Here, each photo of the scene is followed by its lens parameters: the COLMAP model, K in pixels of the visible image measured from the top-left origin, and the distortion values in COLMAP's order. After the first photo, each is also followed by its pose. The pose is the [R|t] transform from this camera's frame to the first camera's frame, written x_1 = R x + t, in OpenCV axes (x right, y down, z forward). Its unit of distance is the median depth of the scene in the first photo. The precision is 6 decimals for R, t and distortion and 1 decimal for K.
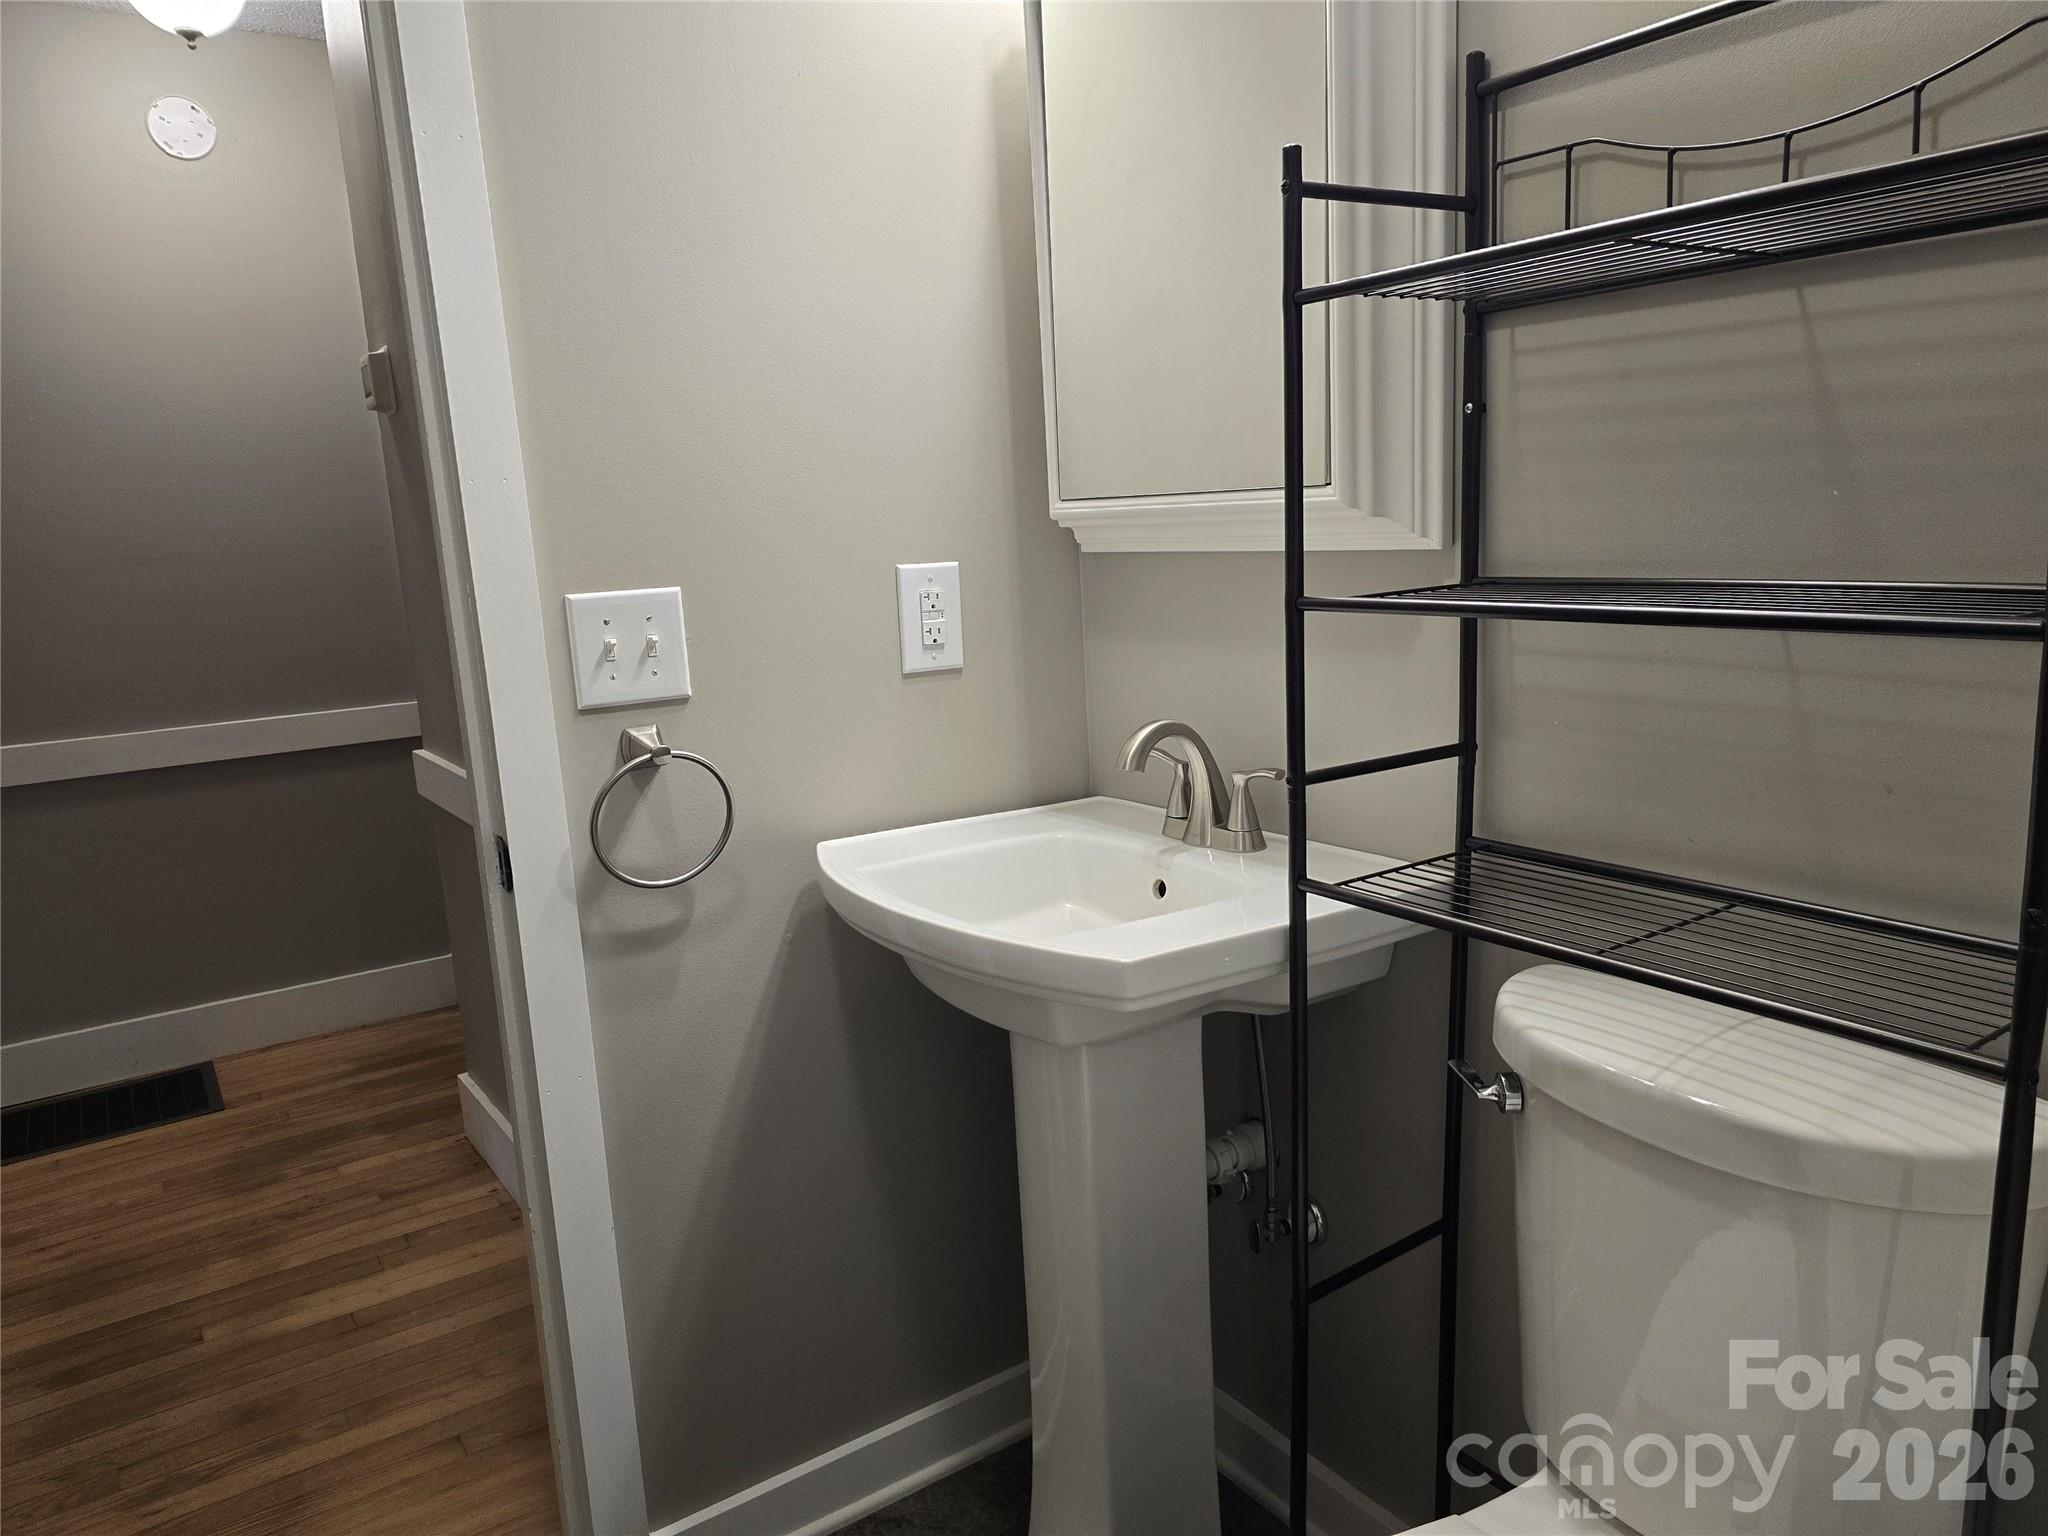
lens RADIAL K [[1428.9, 0, 1024.0], [0, 1428.9, 768.0], [0, 0, 1]] dist [0.003596, -0.000446]
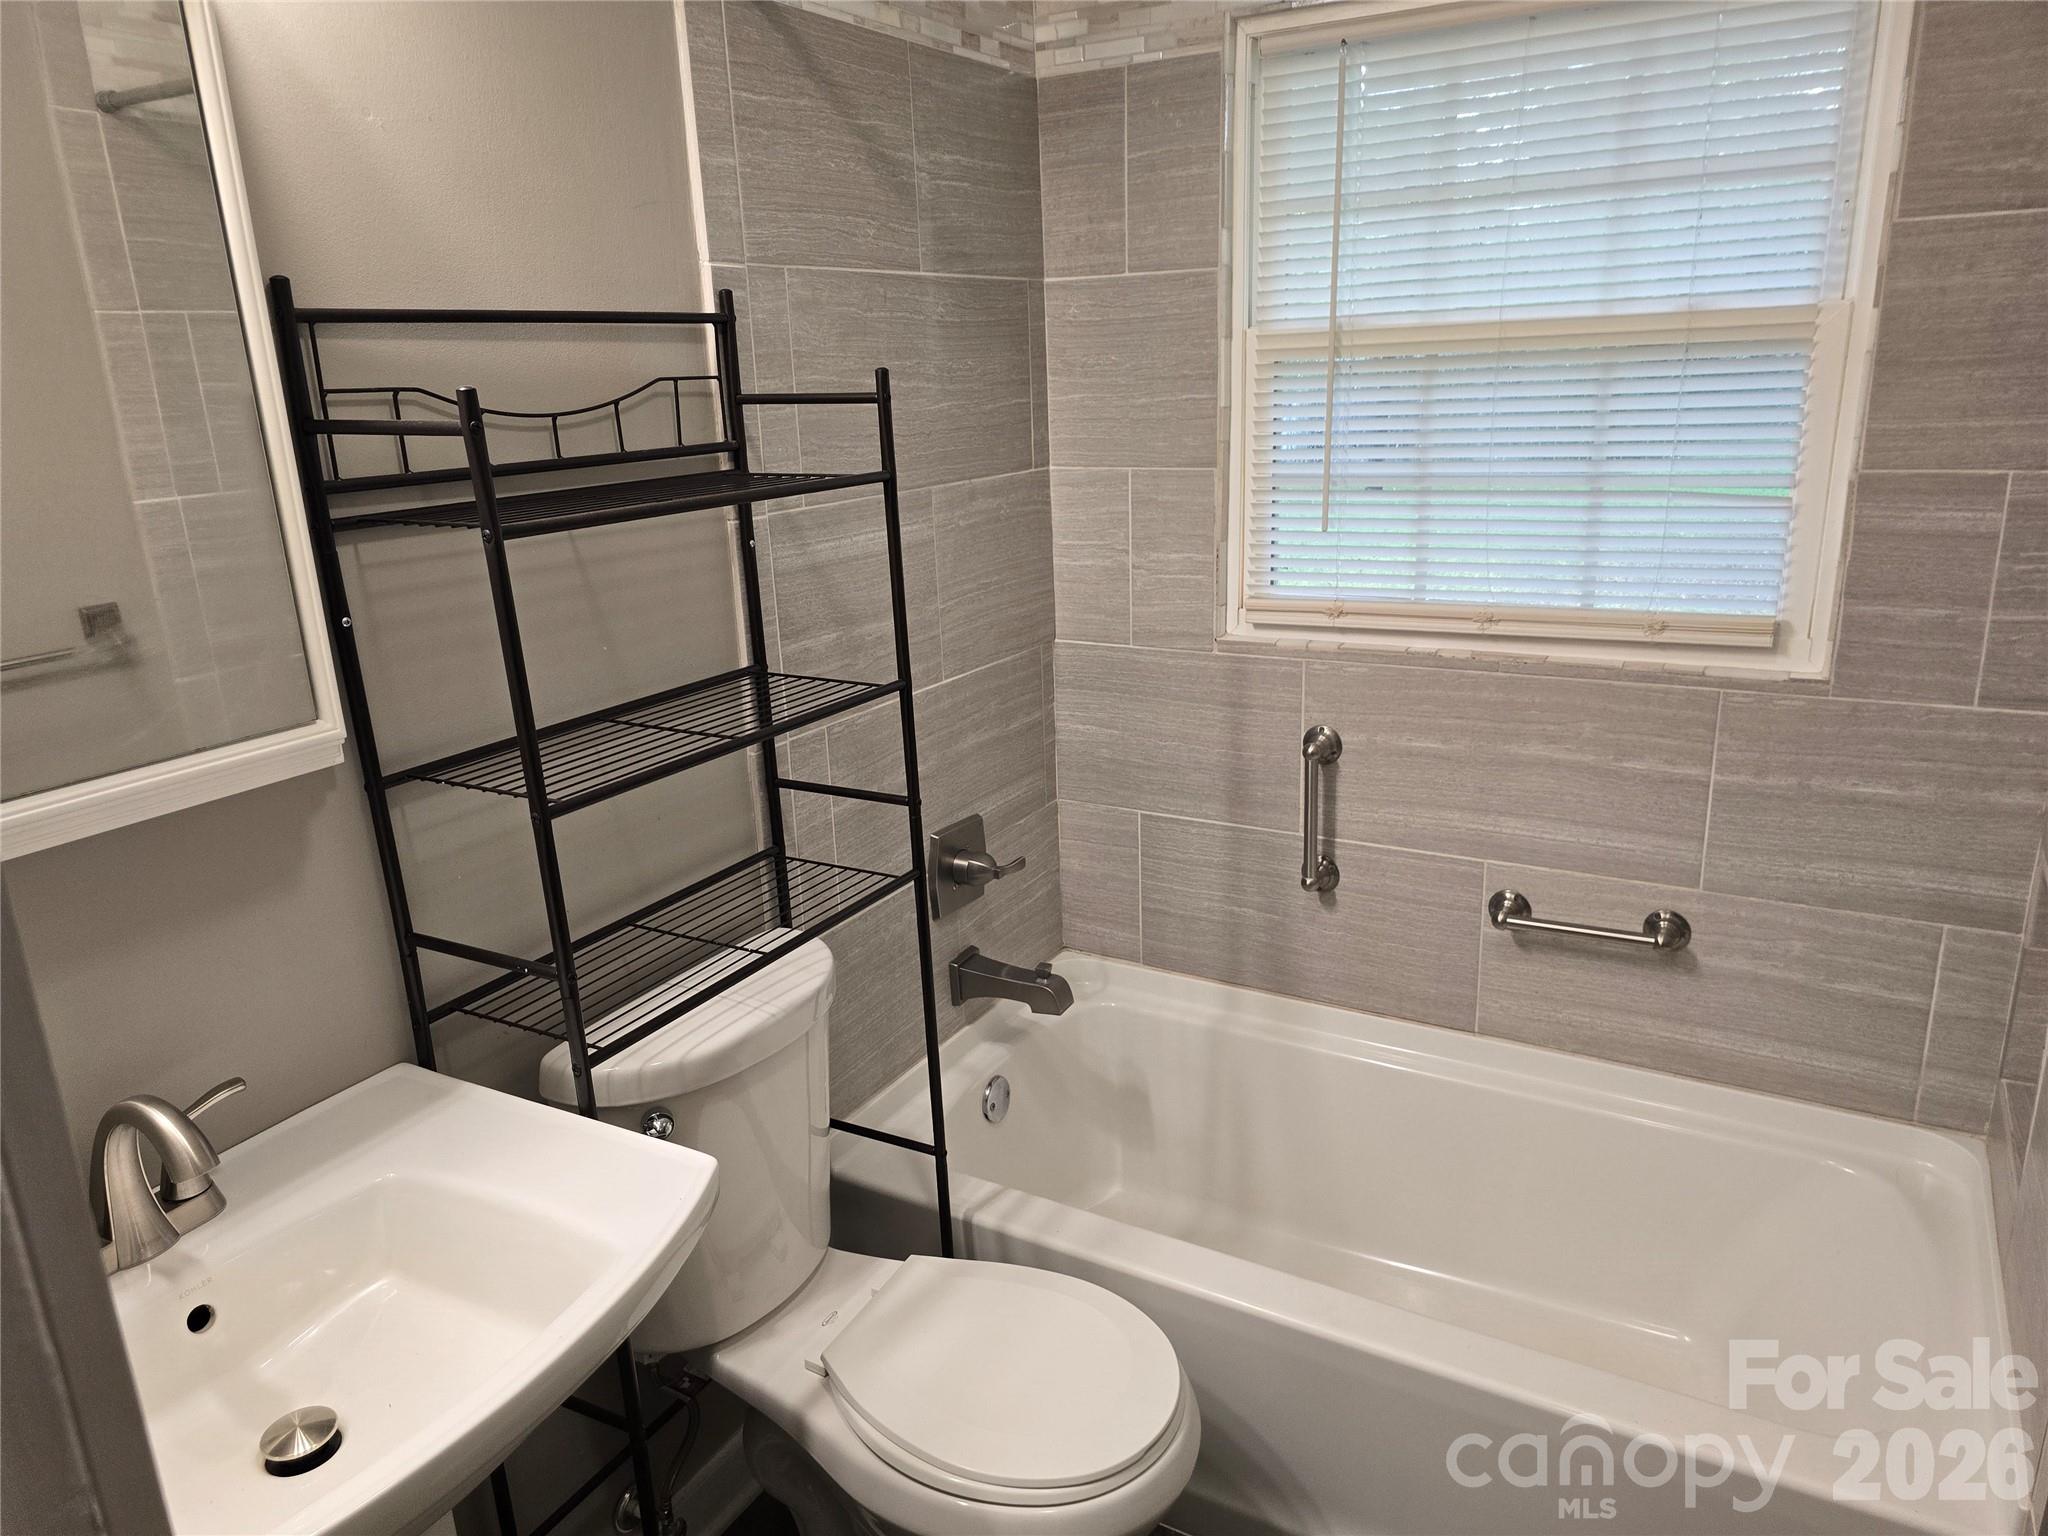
lens RADIAL K [[1365.7, 0, 1029.7], [0, 1365.7, 747.5], [0, 0, 1]] dist [0.028251, -0.001331]
pose [[-0.421063, -0.184713, 0.888024, -0.816378], [0.228099, 0.926017, 0.300771, -0.370071], [-0.877882, 0.329201, -0.347778, 0.989347]]
